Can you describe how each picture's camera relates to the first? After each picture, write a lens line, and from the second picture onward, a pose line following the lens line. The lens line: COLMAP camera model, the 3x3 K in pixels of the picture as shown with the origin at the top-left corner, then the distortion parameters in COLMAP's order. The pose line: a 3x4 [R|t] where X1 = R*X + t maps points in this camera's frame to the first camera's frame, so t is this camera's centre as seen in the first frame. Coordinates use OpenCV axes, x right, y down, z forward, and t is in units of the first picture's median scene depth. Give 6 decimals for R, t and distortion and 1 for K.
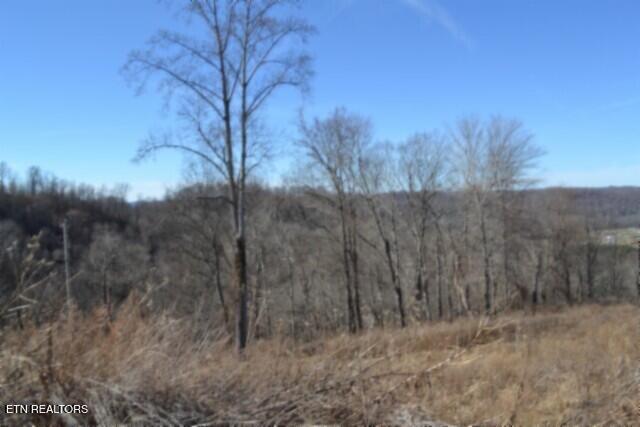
lens RADIAL K [[514.3, 0, 313.5], [0, 514.3, 214.9], [0, 0, 1]] dist [-0.084115, 0.009838]
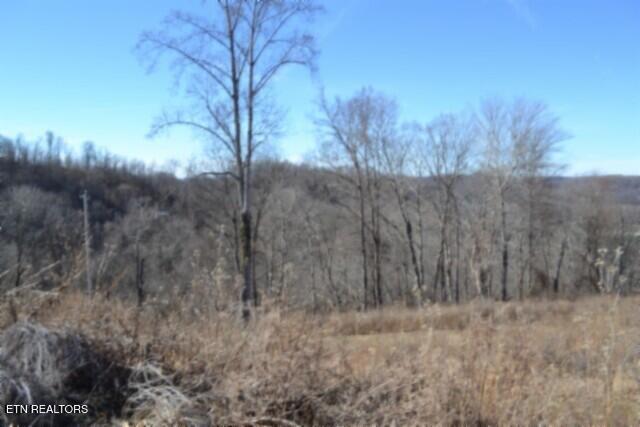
lens RADIAL K [[514.3, 0, 313.4], [0, 514.3, 218.8], [0, 0, 1]] dist [-0.084115, 0.009838]
pose [[0.995072, 0.032867, -0.093549, 0.056055], [-0.028546, 0.998479, 0.047161, 0.002645], [0.094957, -0.044258, 0.994497, -0.011766]]
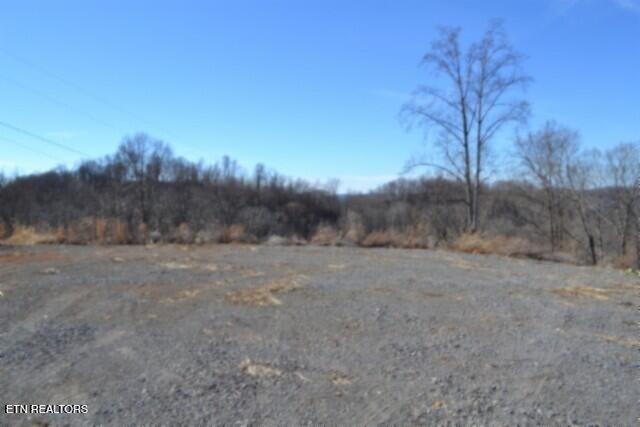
lens RADIAL K [[514.3, 0, 313.0], [0, 514.3, 217.4], [0, 0, 1]] dist [-0.084115, 0.009838]
pose [[0.927032, 0.025562, -0.374109, -0.016962], [-0.019208, 0.999601, 0.020703, -0.004491], [0.374489, -0.012006, 0.927153, -0.297162]]
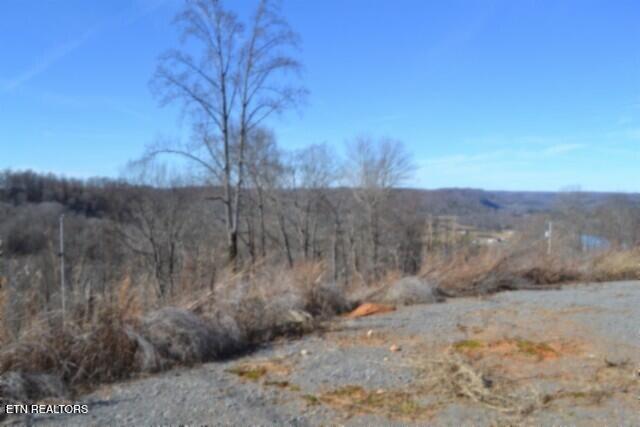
lens RADIAL K [[514.3, 0, 314.5], [0, 514.3, 216.7], [0, 0, 1]] dist [-0.084115, 0.009838]
pose [[0.922937, 0.012947, 0.384734, -0.263577], [-0.017882, 0.999797, 0.009252, -0.004002], [-0.384536, -0.015419, 0.922981, -0.104693]]
